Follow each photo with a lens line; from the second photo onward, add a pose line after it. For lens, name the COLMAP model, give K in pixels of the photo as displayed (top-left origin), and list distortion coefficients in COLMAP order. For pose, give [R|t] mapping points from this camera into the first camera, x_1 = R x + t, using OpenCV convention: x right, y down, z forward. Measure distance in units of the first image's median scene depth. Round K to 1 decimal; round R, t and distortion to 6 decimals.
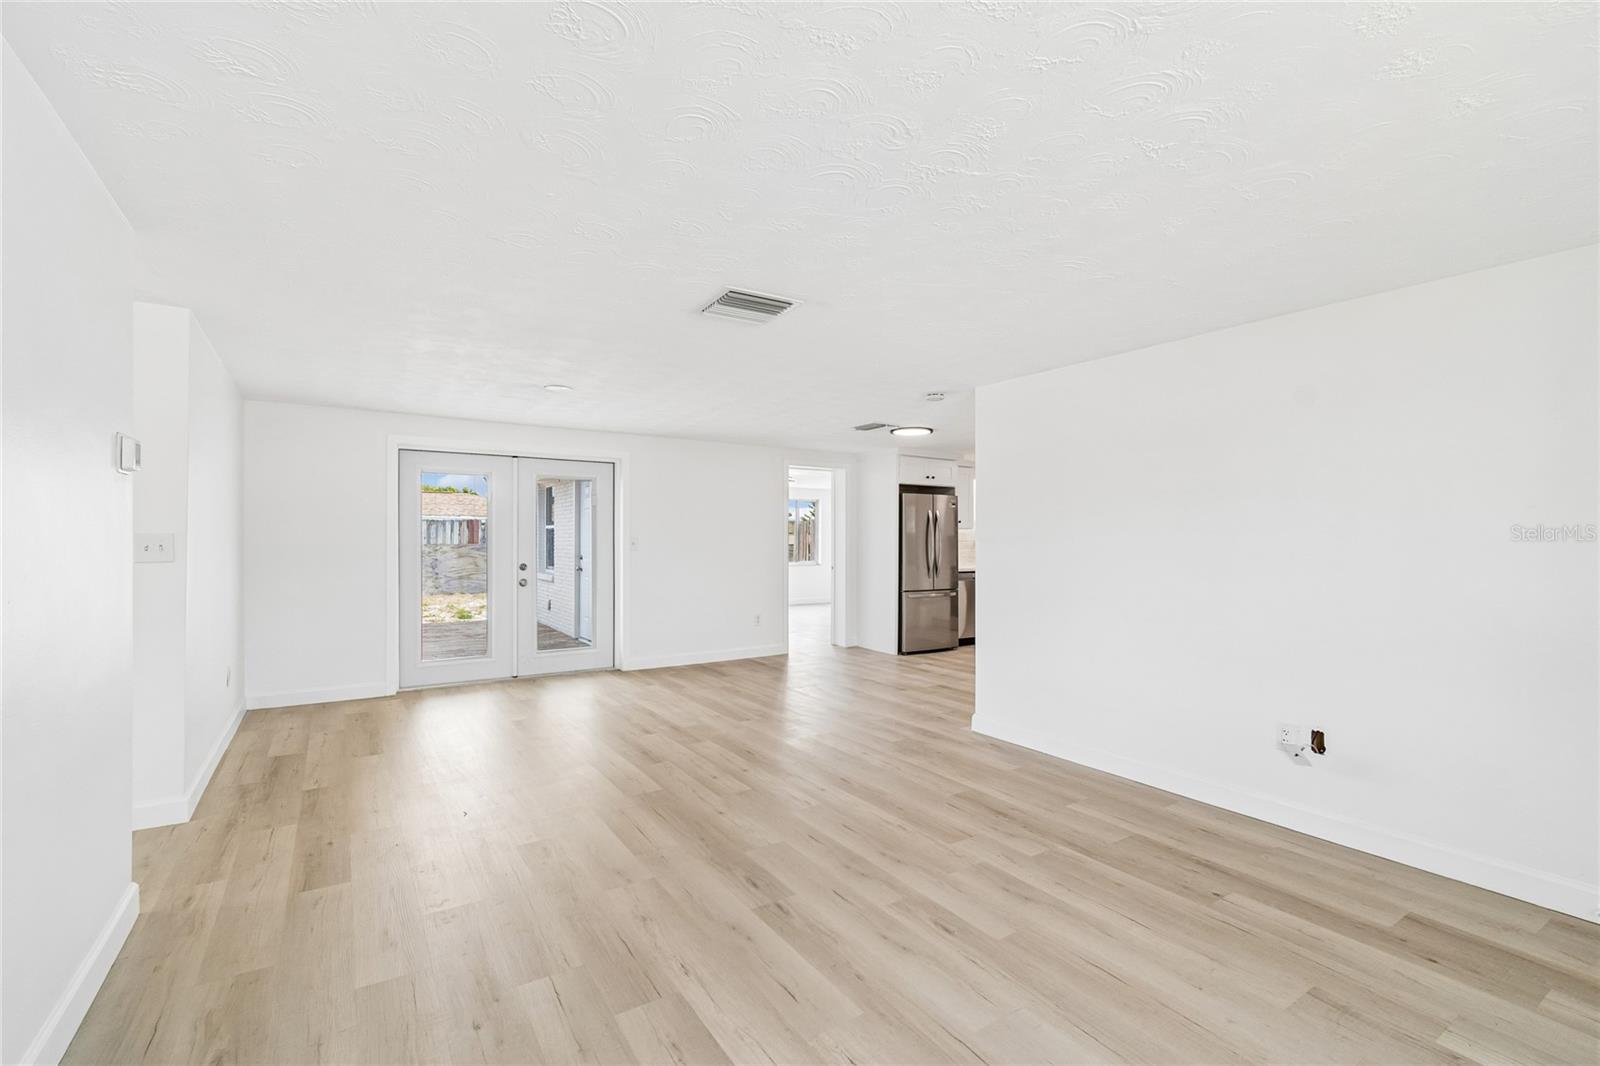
lens RADIAL K [[714.6, 0, 808.0], [0, 714.6, 535.5], [0, 0, 1]] dist [-0.002973, 0.001291]
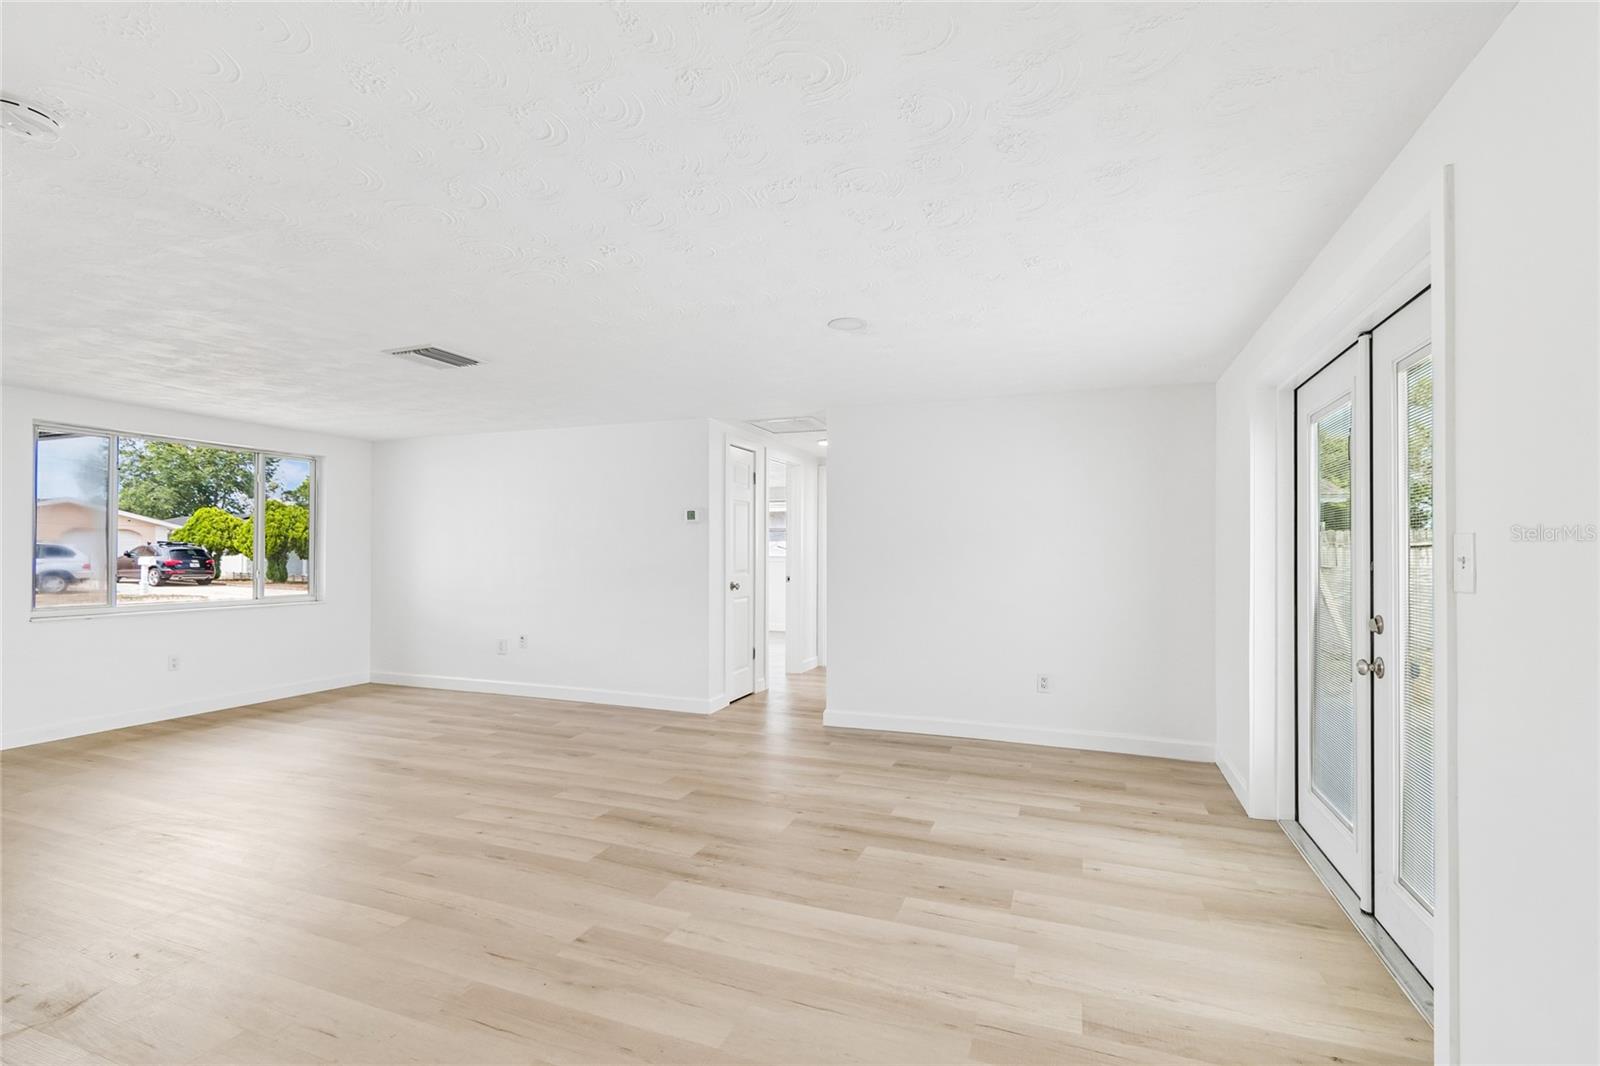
lens RADIAL K [[714.6, 0, 797.9], [0, 714.6, 545.2], [0, 0, 1]] dist [-0.002973, 0.001291]
pose [[-0.817205, -0.011674, -0.576229, 0.092488], [-0.002715, 0.999862, -0.016406, 0.022281], [0.576341, -0.011843, -0.817123, 2.022339]]
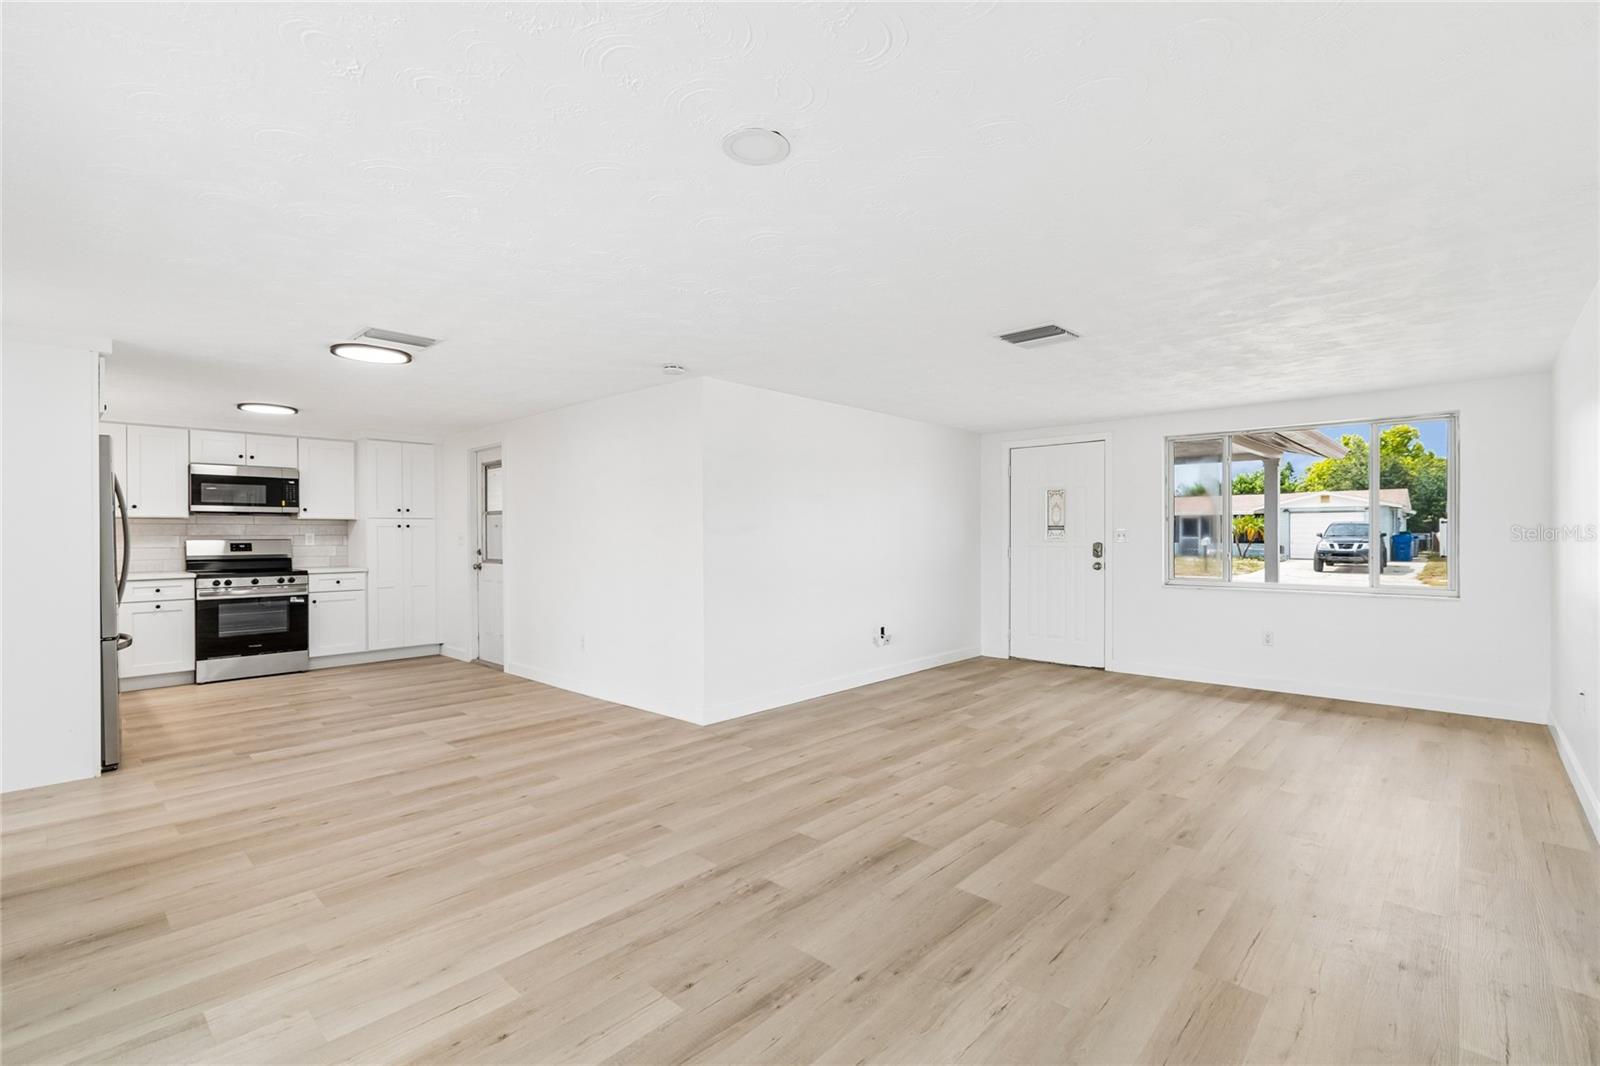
lens RADIAL K [[714.6, 0, 827.1], [0, 714.6, 534.8], [0, 0, 1]] dist [-0.002973, 0.001291]
pose [[-0.260696, -0.003271, 0.965415, -0.981162], [-0.001657, 0.999994, 0.002940, 0.012423], [-0.965419, -0.000833, -0.260700, 1.421232]]
